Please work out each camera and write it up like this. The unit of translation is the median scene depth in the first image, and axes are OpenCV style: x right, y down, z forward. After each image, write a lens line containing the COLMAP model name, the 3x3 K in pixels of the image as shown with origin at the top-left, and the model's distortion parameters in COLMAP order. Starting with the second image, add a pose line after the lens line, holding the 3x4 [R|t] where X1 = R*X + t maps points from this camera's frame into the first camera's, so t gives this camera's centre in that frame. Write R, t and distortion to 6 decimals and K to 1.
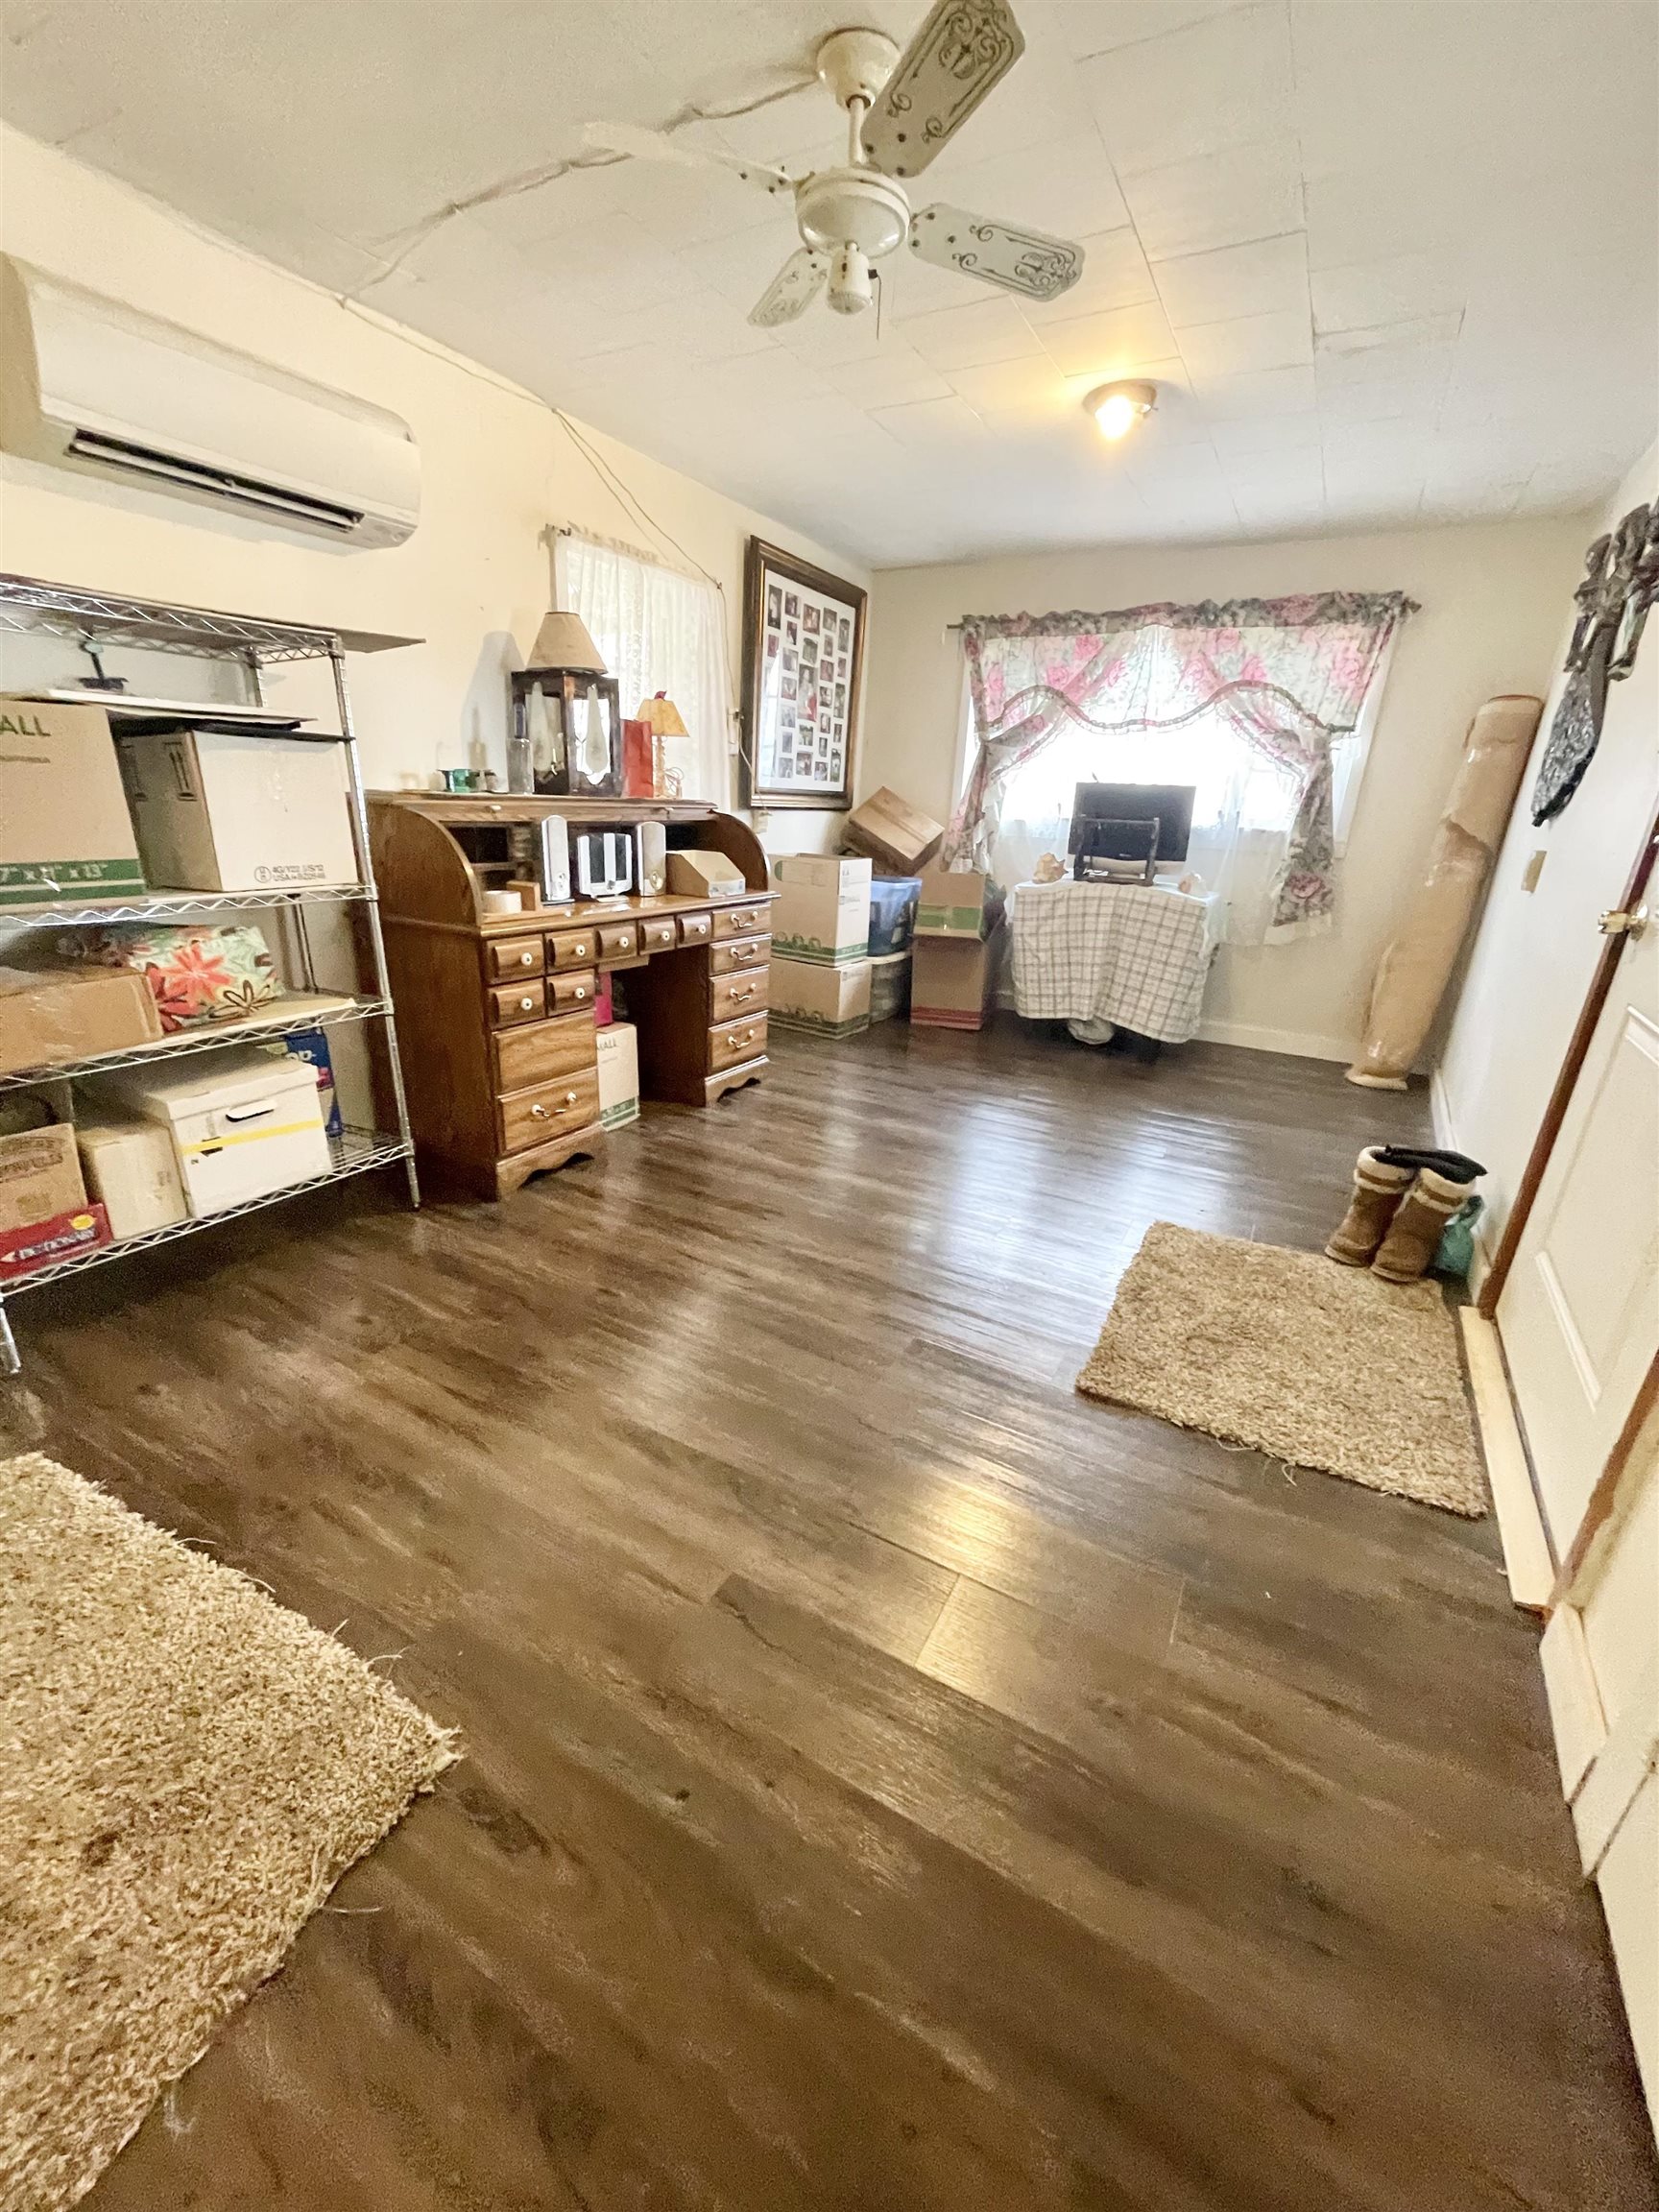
lens RADIAL K [[889.5, 0, 820.1], [0, 889.5, 1109.0], [0, 0, 1]] dist [-0.001514, 0.000012]
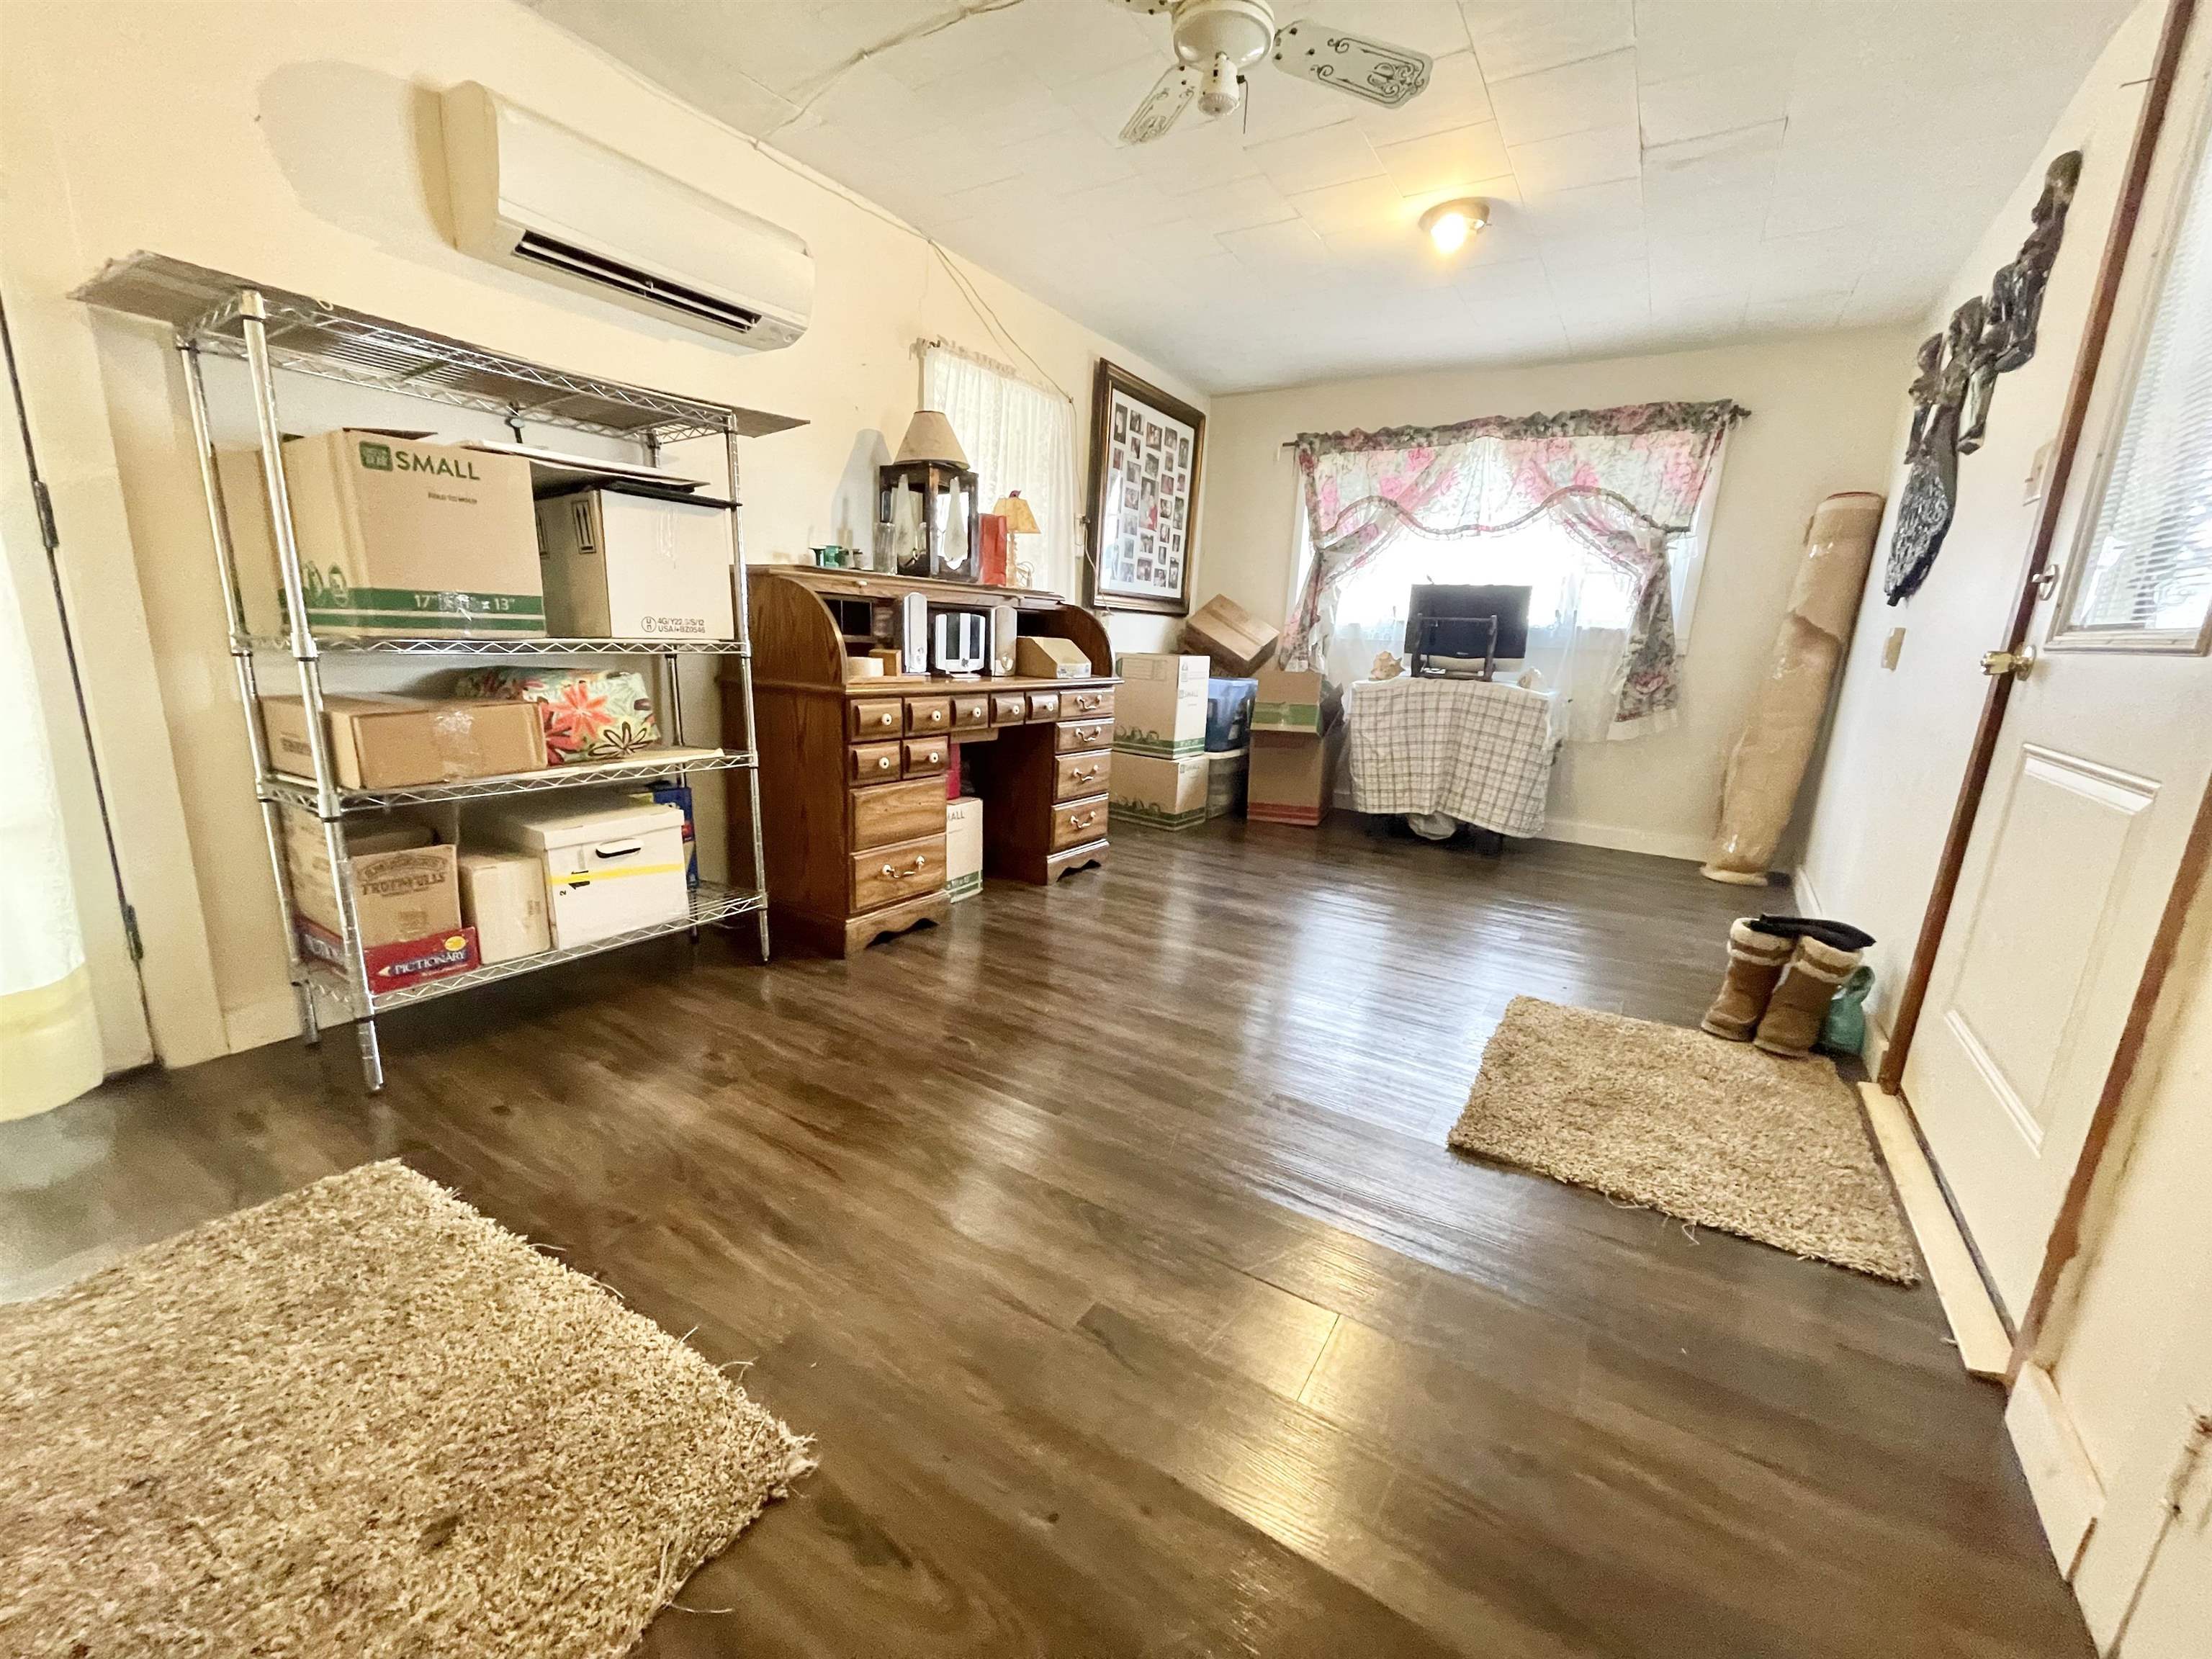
lens RADIAL K [[889.5, 0, 1098.4], [0, 889.5, 833.1], [0, 0, 1]] dist [-0.001514, 0.000012]
pose [[0.998736, 0.013596, -0.048380, -0.038499], [-0.019232, 0.992827, -0.118005, 0.093930], [0.046428, 0.118787, 0.991834, 0.005336]]
